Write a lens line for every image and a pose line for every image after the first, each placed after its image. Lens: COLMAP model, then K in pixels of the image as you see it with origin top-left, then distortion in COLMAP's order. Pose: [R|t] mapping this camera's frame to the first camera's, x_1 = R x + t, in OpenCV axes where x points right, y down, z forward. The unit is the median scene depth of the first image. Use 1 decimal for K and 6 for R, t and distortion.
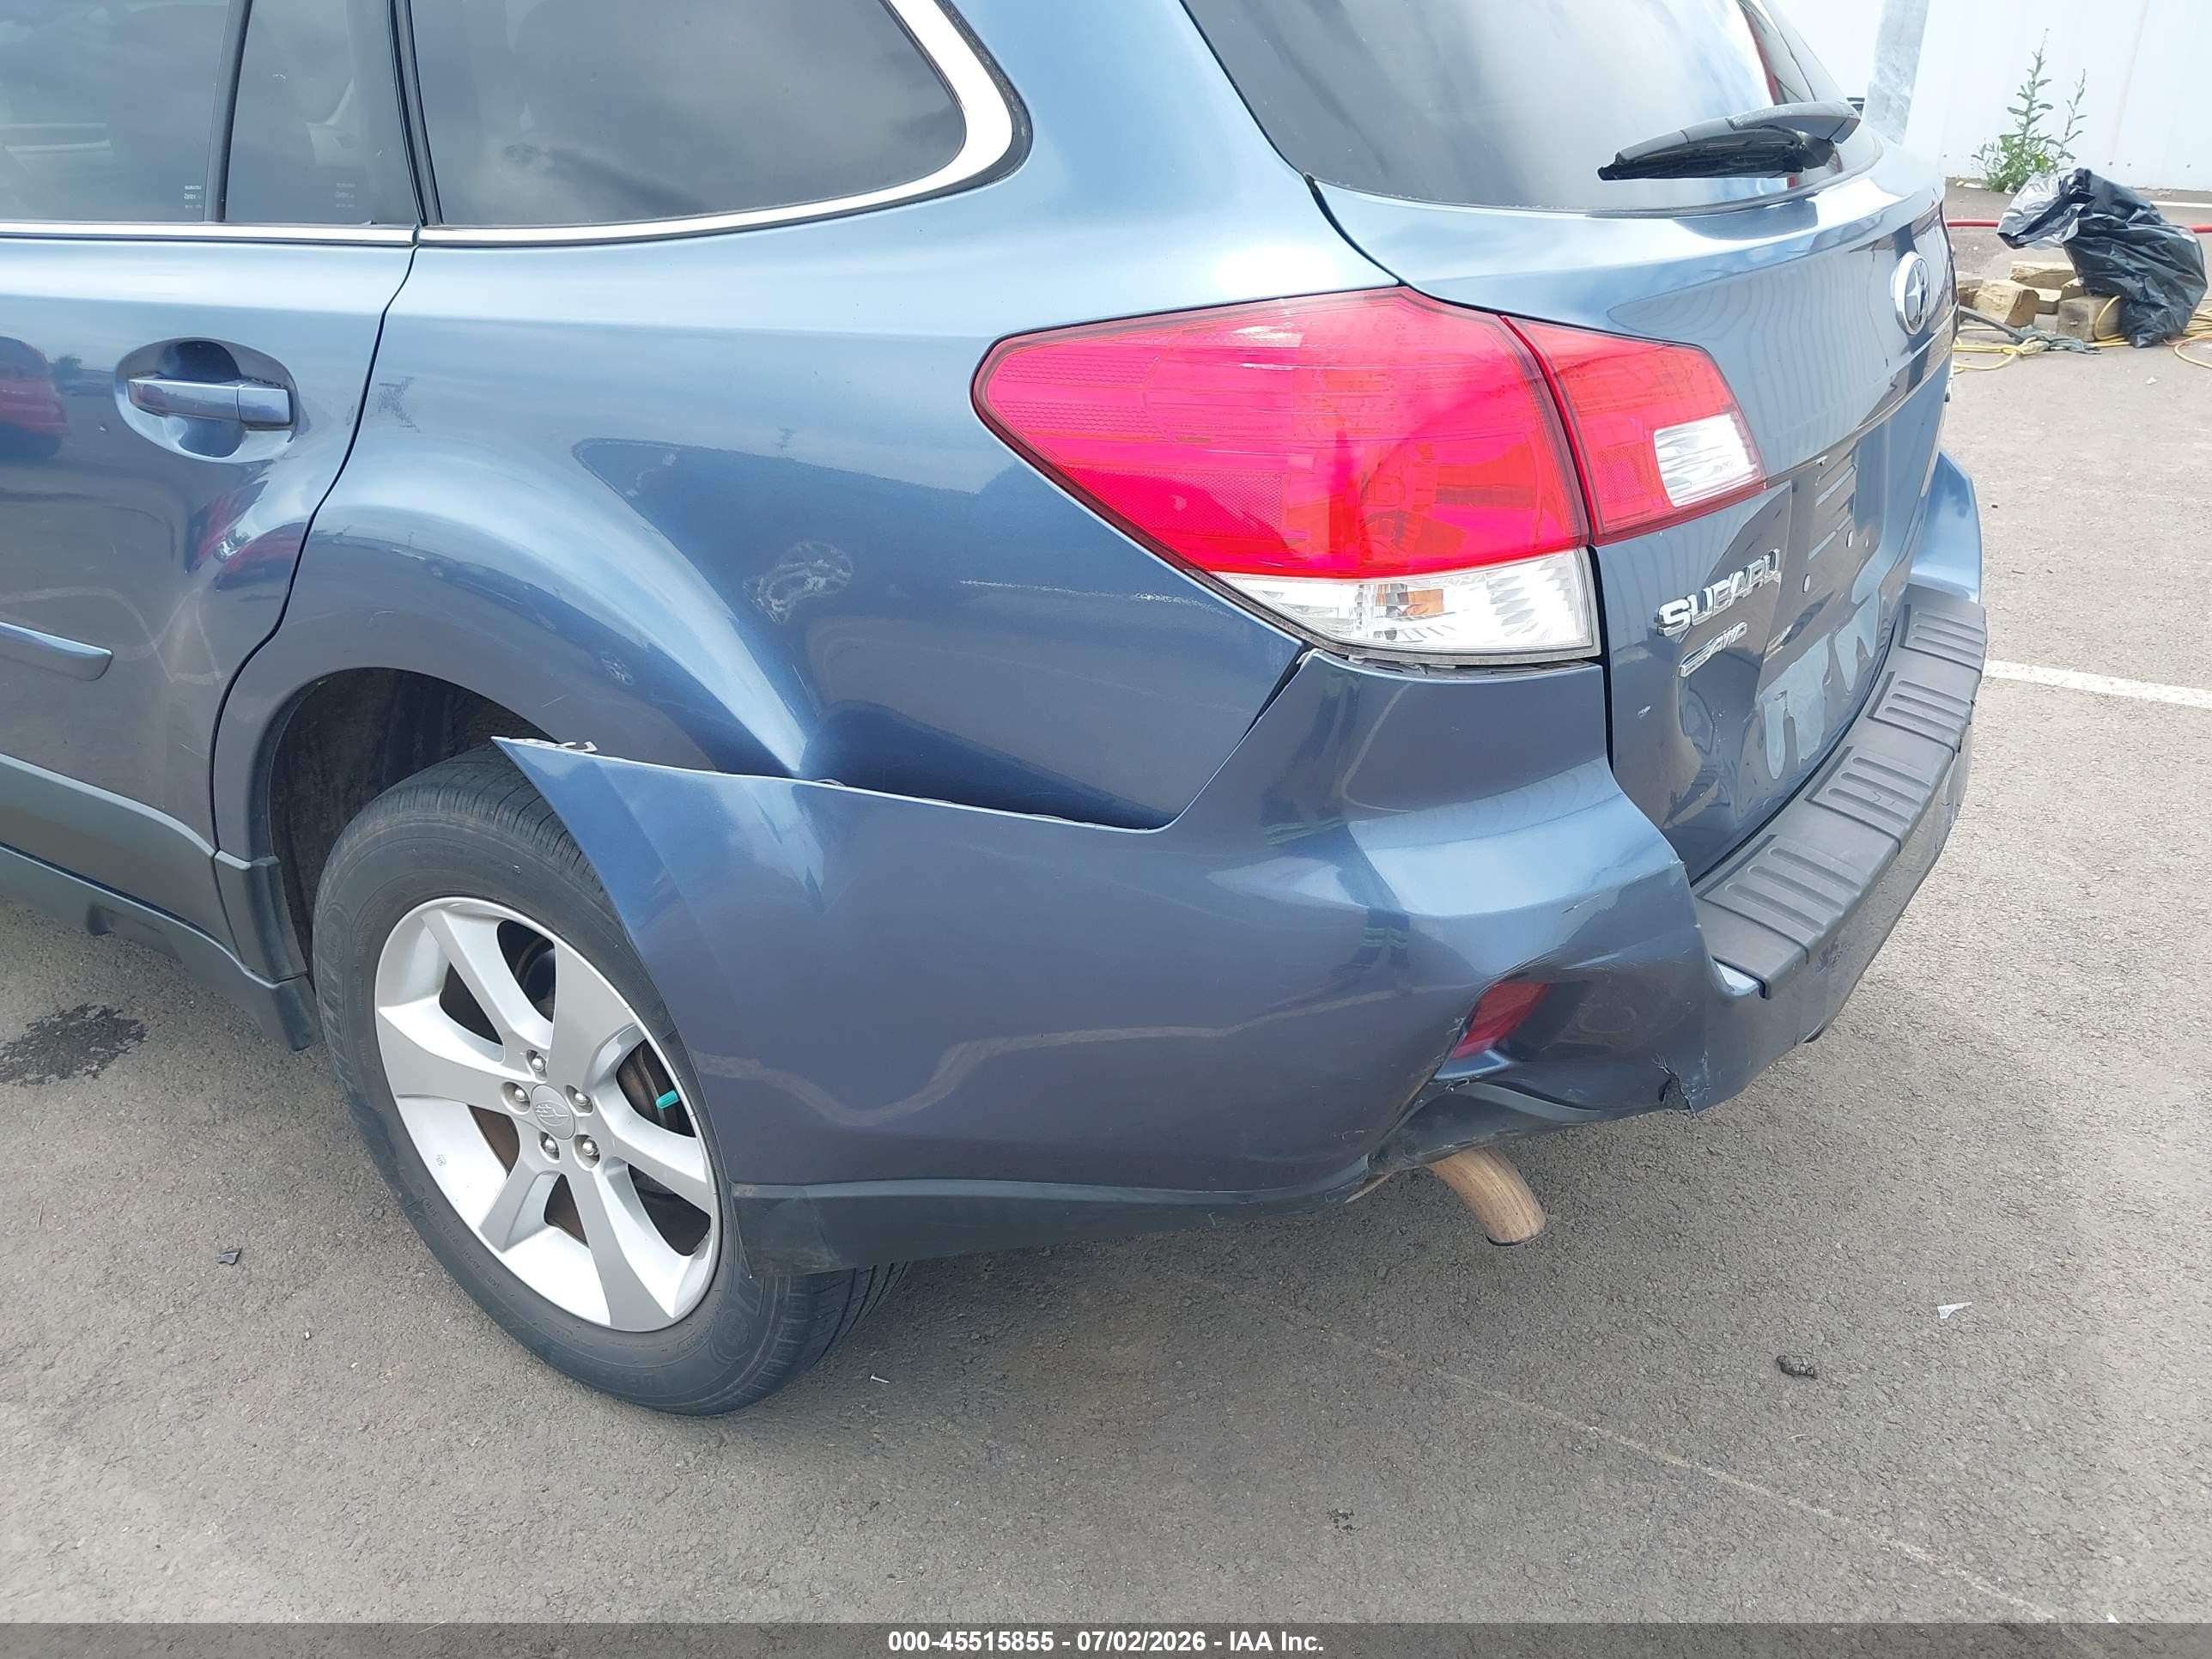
lens RADIAL K [[1770.5, 0, 1142.9], [0, 1770.5, 830.7], [0, 0, 1]] dist [0.037070, -0.063951]
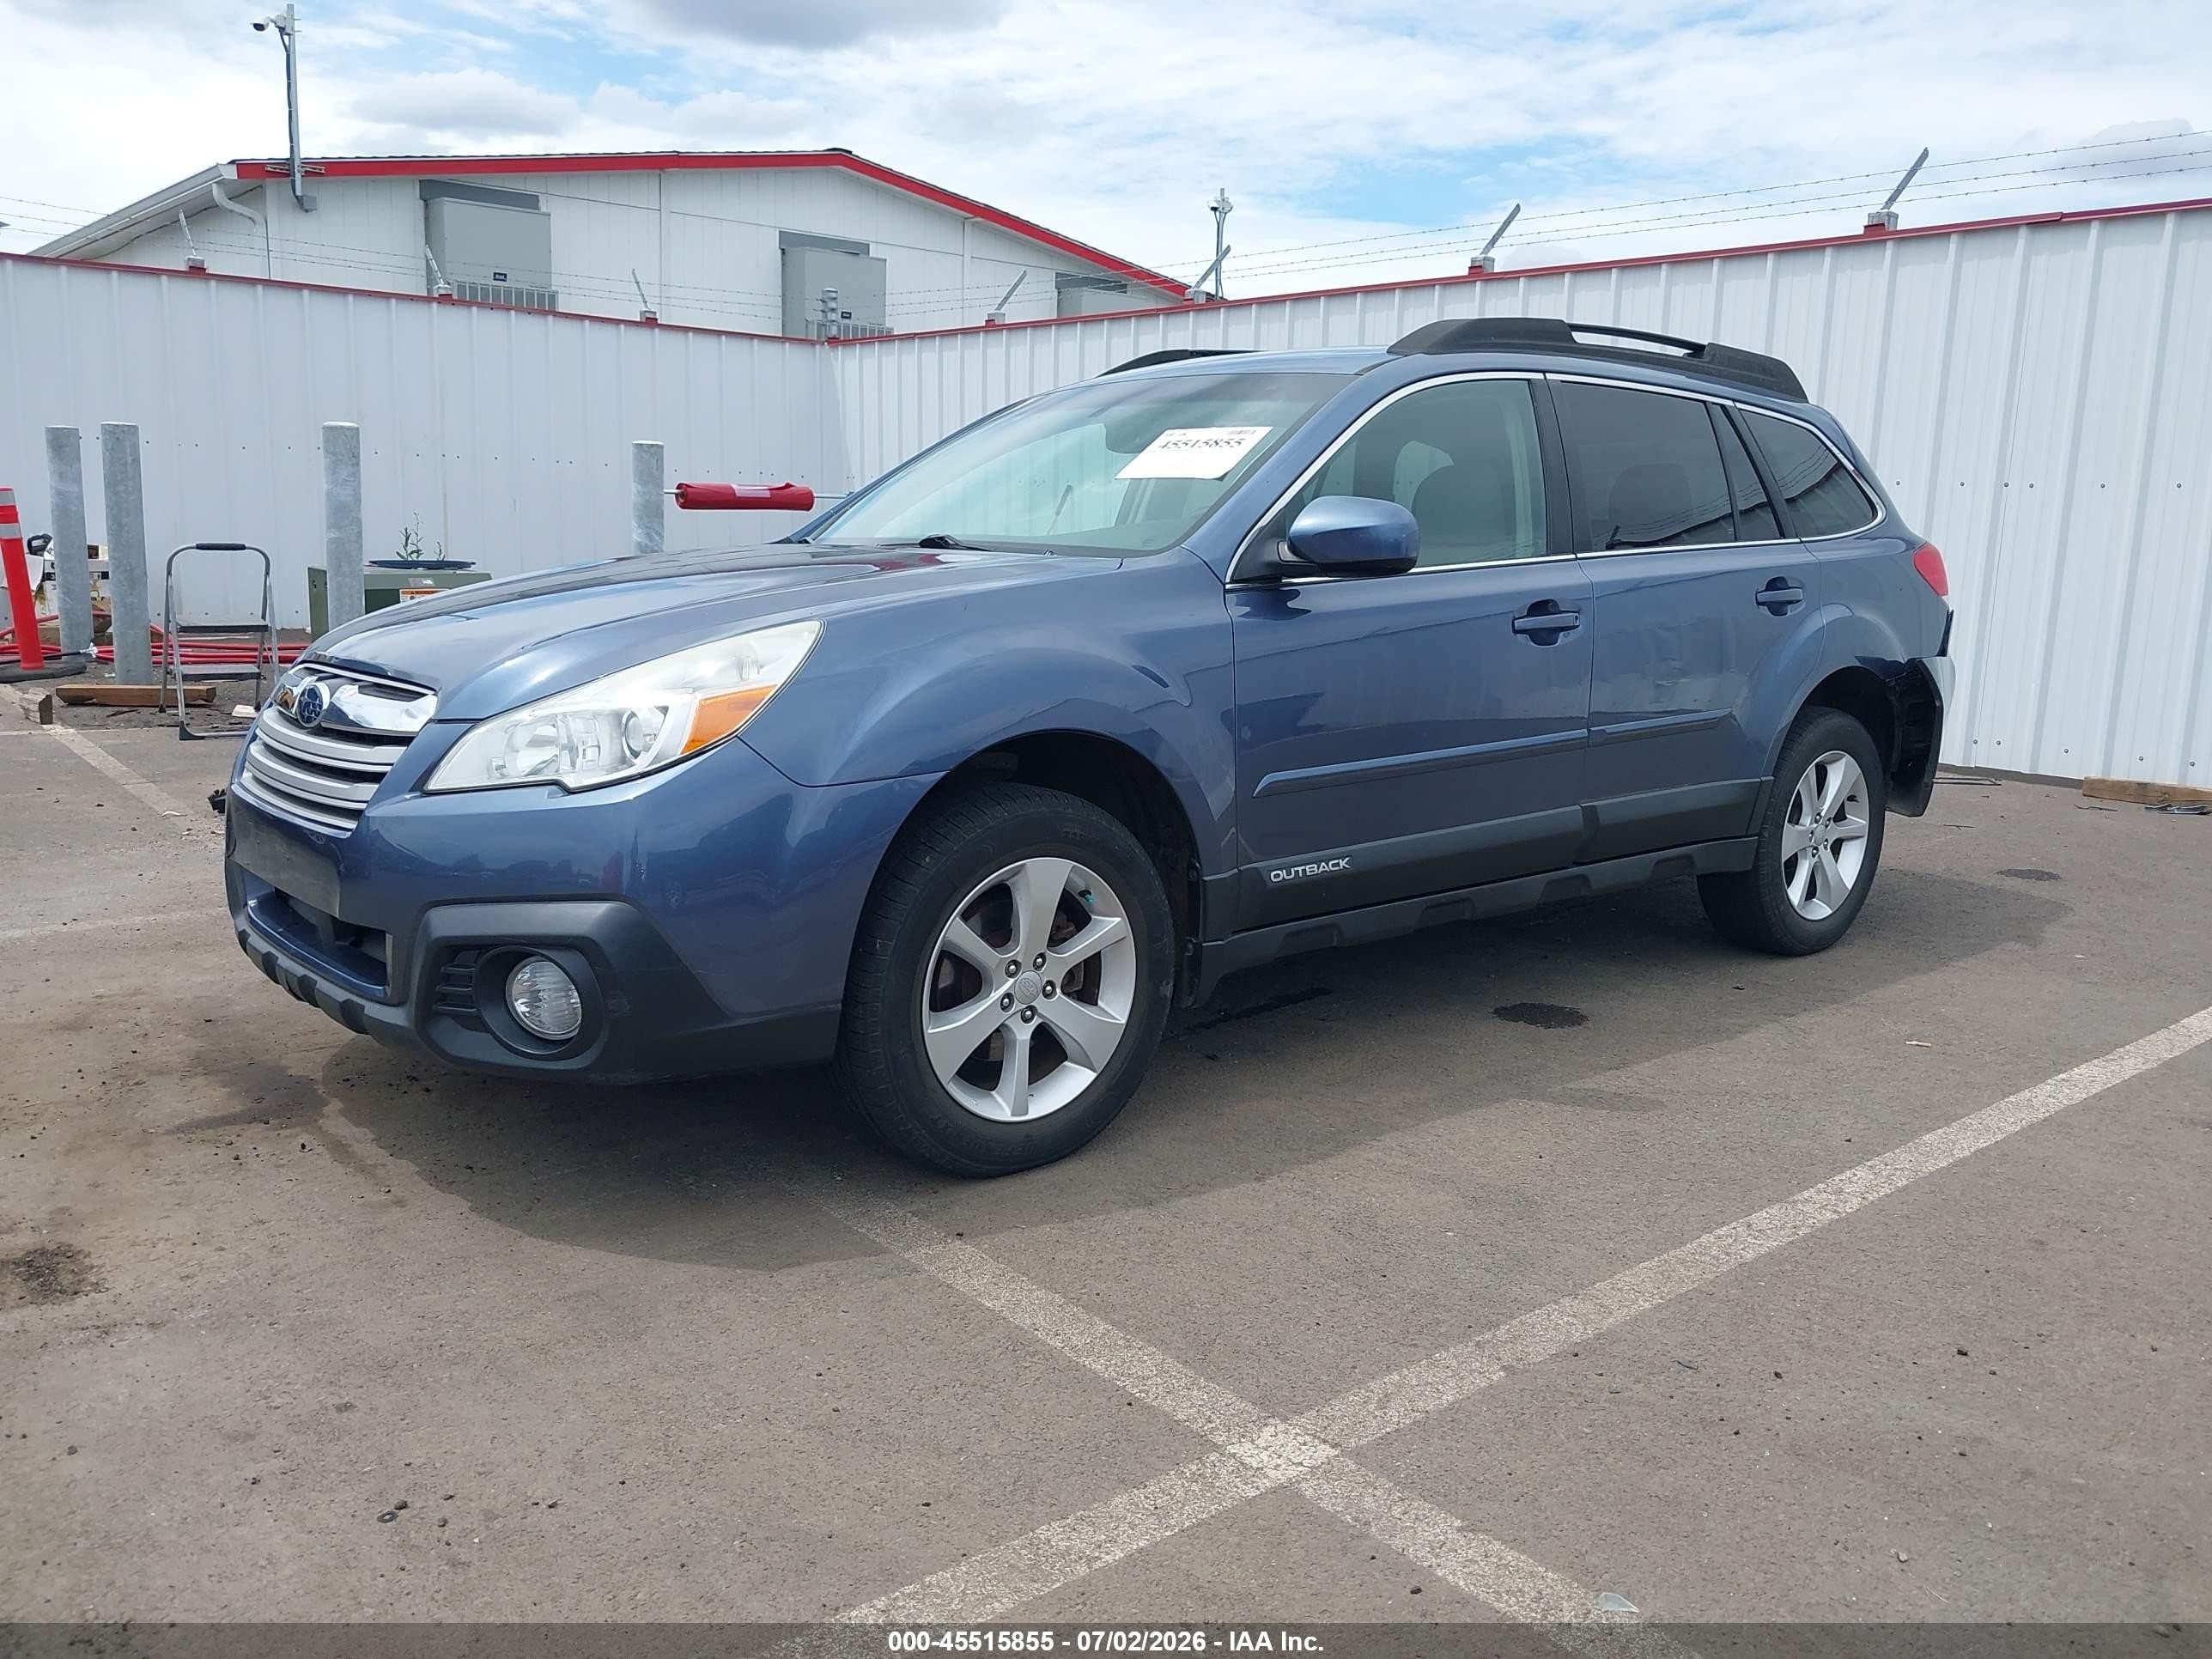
lens RADIAL K [[1733.6, 0, 1128.3], [0, 1733.6, 833.7], [0, 0, 1]] dist [0.055159, -0.098601]
pose [[0.310943, -0.157691, 0.937256, -2.783528], [0.386524, 0.921888, 0.026872, -0.289334], [-0.868282, 0.353916, 0.347606, 0.828401]]
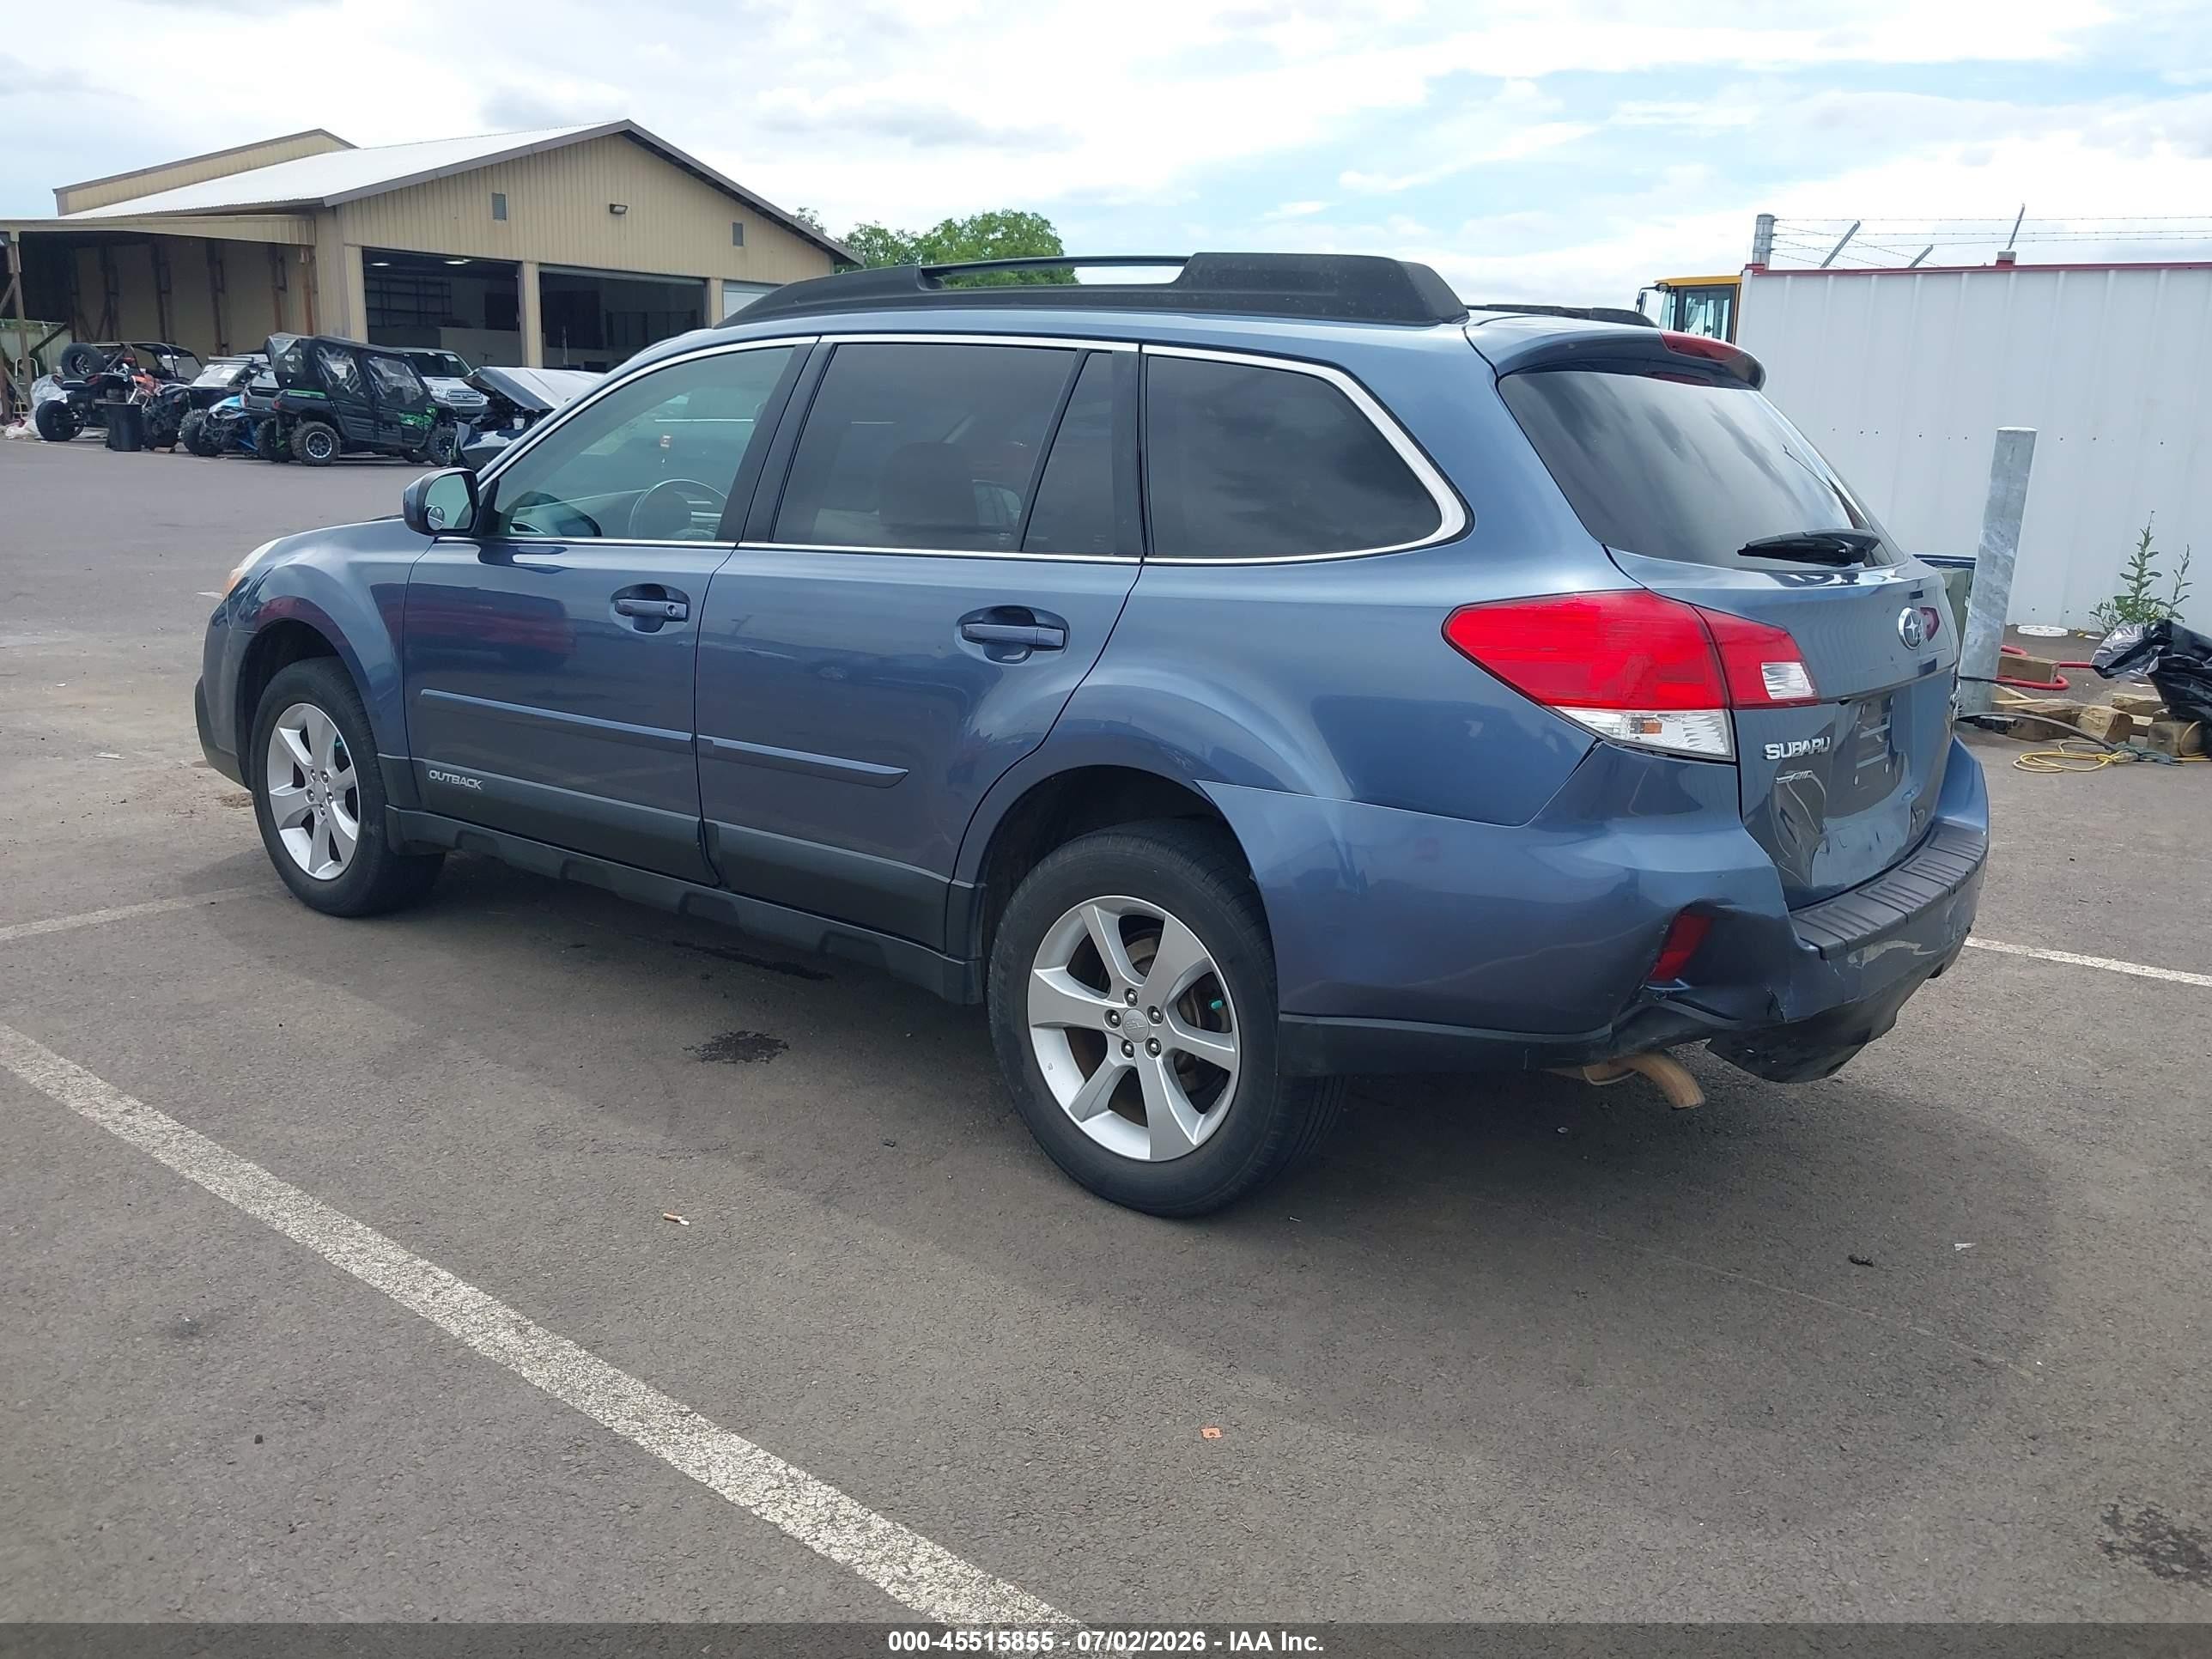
lens RADIAL K [[1733.6, 0, 1128.3], [0, 1733.6, 833.7], [0, 0, 1]] dist [0.055159, -0.098601]
pose [[0.992755, 0.063883, -0.101763, -0.145856], [-0.084561, 0.973160, -0.214029, 0.291307], [0.085359, 0.221084, 0.971512, -0.634147]]
